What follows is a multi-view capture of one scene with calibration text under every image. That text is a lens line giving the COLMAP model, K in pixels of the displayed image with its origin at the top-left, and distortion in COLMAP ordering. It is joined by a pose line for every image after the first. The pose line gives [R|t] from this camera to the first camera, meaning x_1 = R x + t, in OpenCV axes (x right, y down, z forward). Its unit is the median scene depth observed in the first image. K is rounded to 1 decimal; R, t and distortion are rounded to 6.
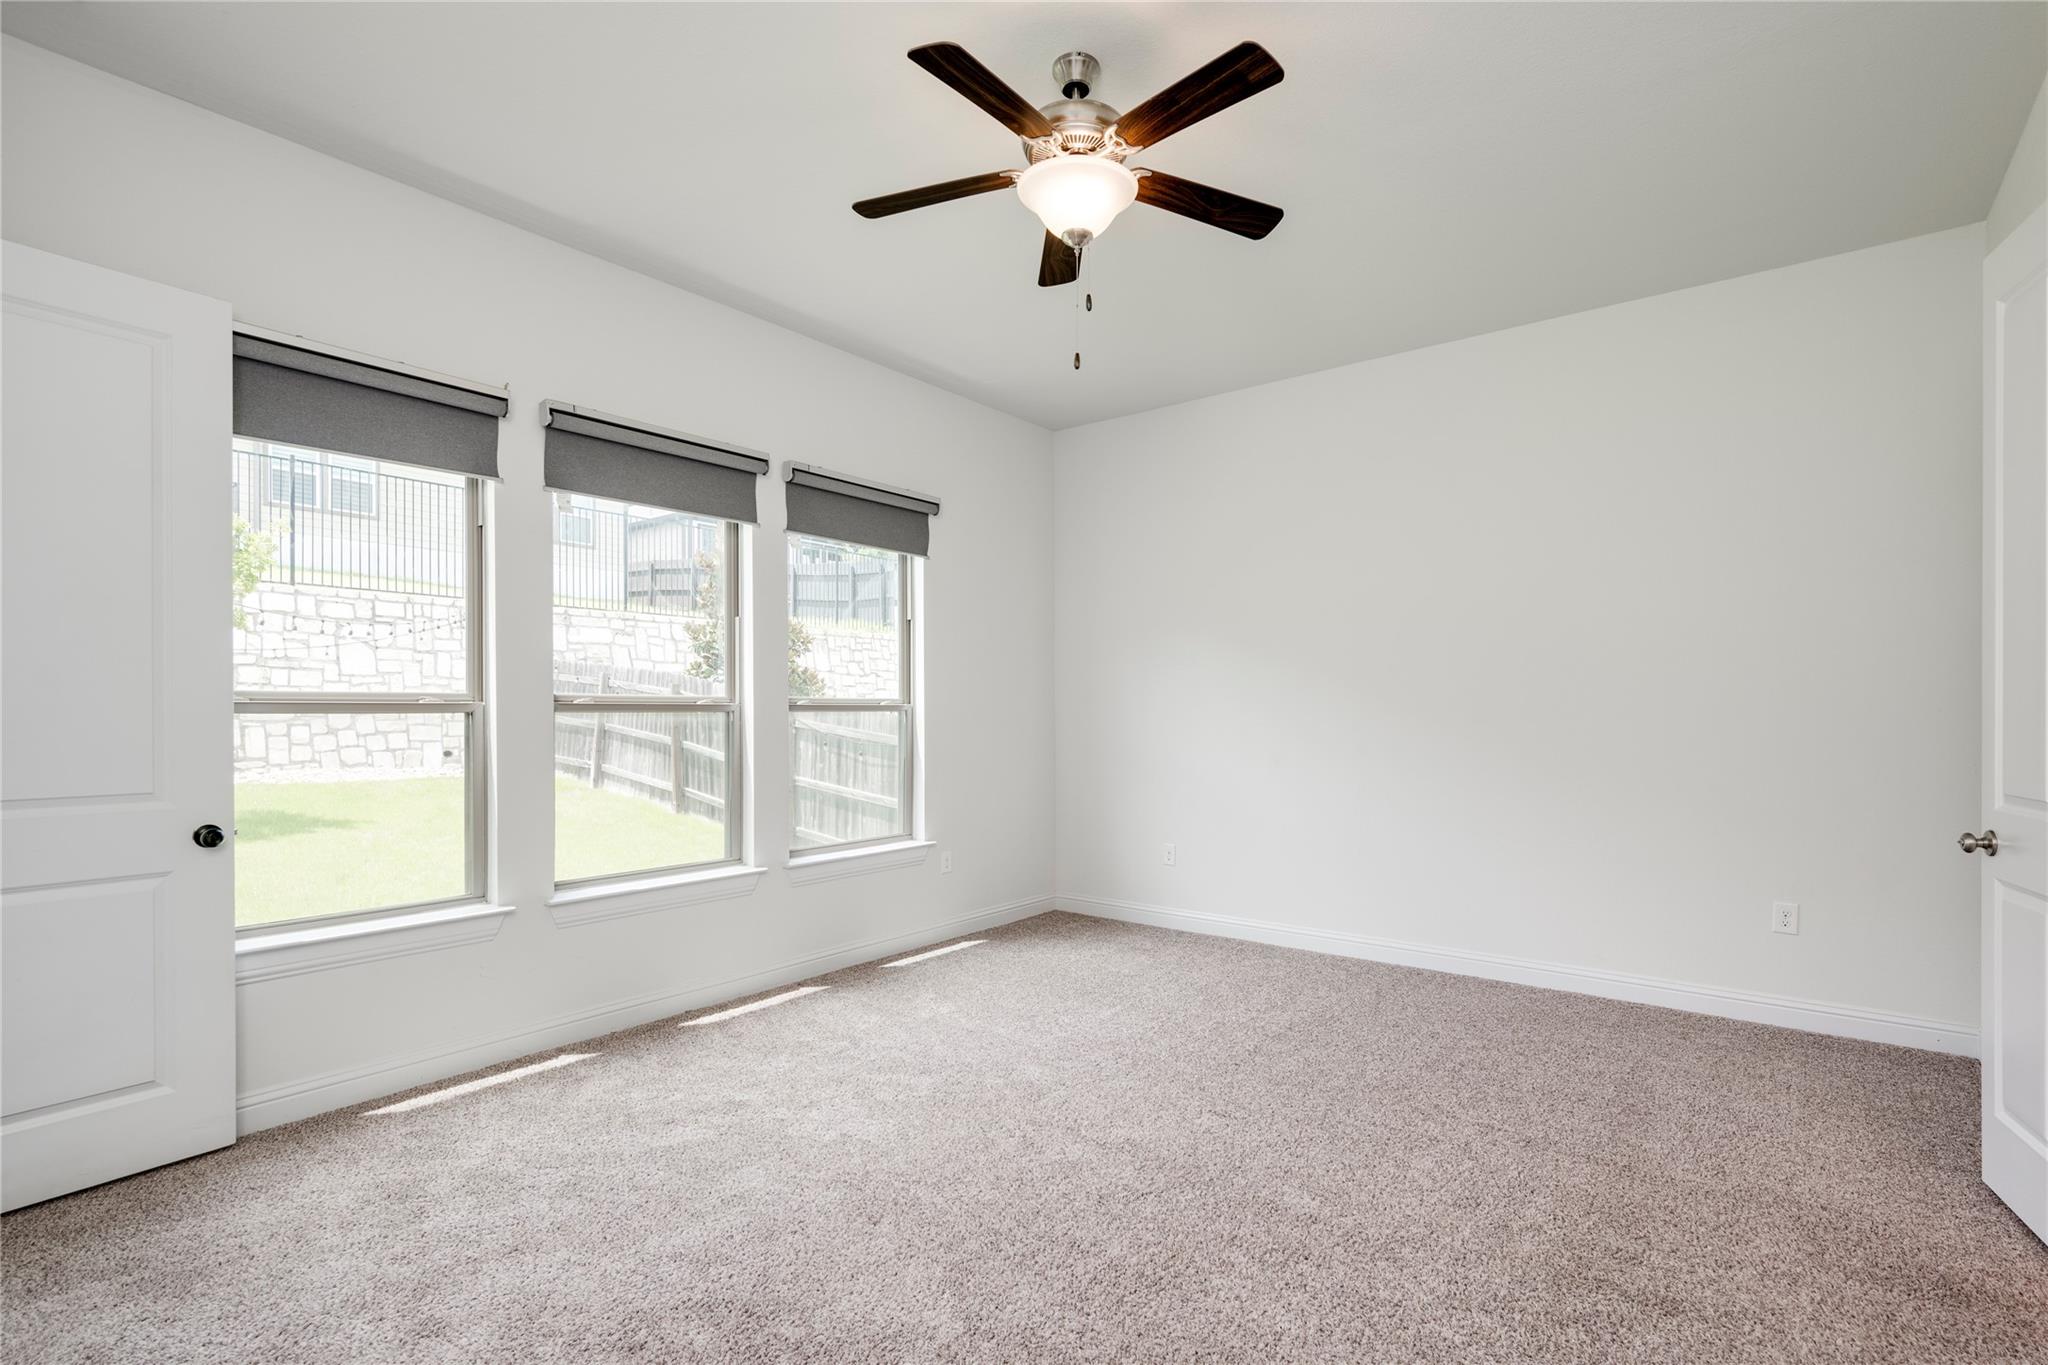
lens RADIAL K [[951.4, 0, 1049.8], [0, 951.4, 718.1], [0, 0, 1]] dist [0.000448, 0.000085]
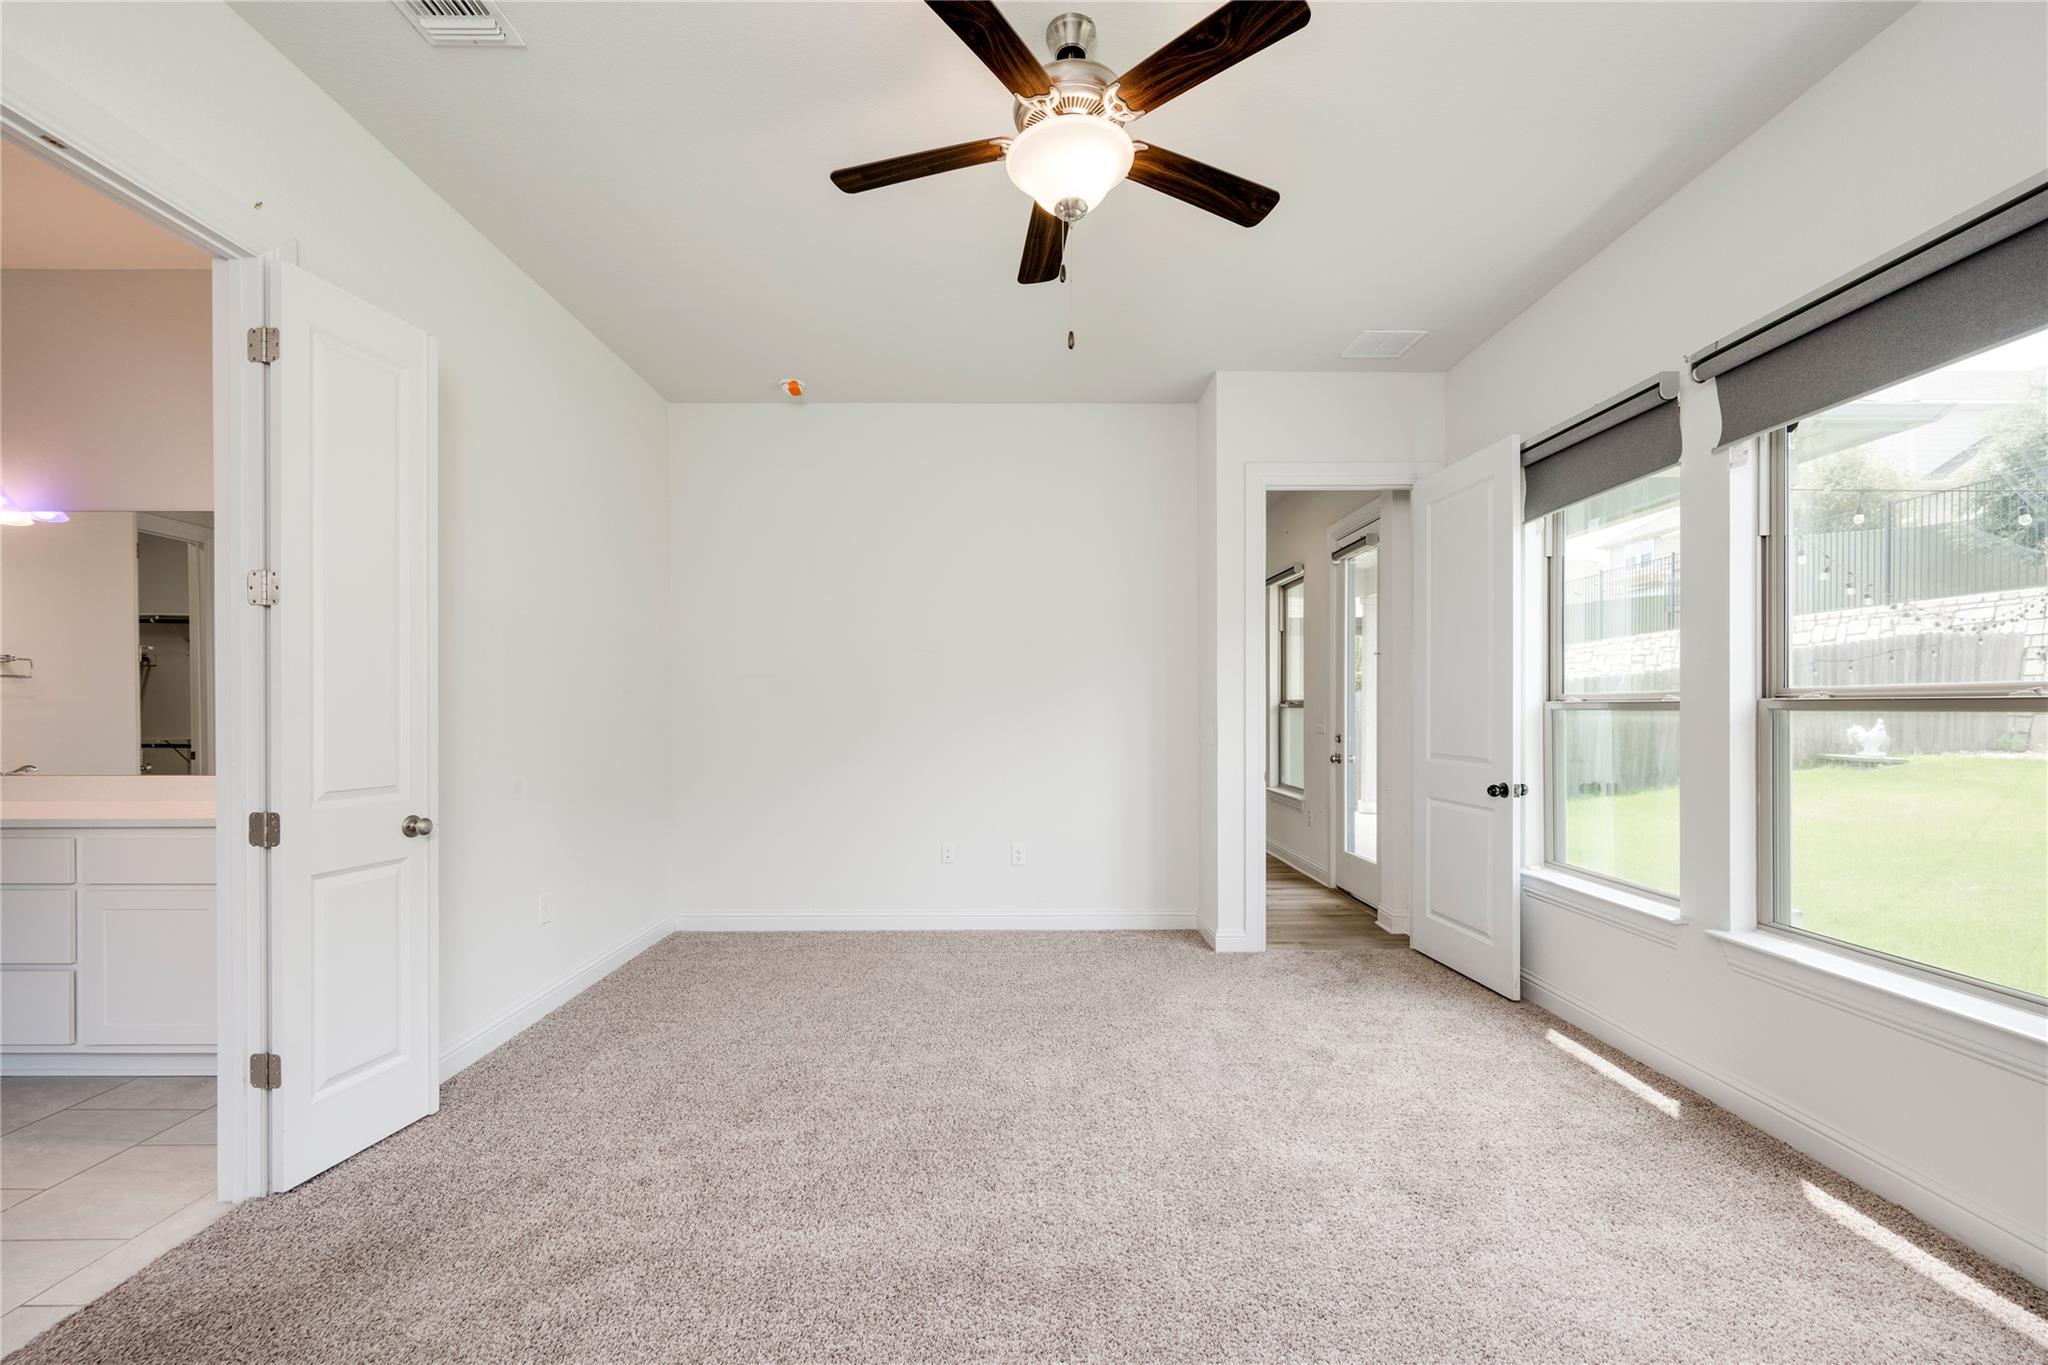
lens RADIAL K [[908.4, 0, 1039.0], [0, 908.4, 693.5], [0, 0, 1]] dist [0.000038, -0.000153]
pose [[-0.785064, -0.009083, -0.619348, 0.540385], [-0.003418, 0.999941, -0.010332, -0.011790], [0.619405, -0.005994, -0.785049, 1.489985]]
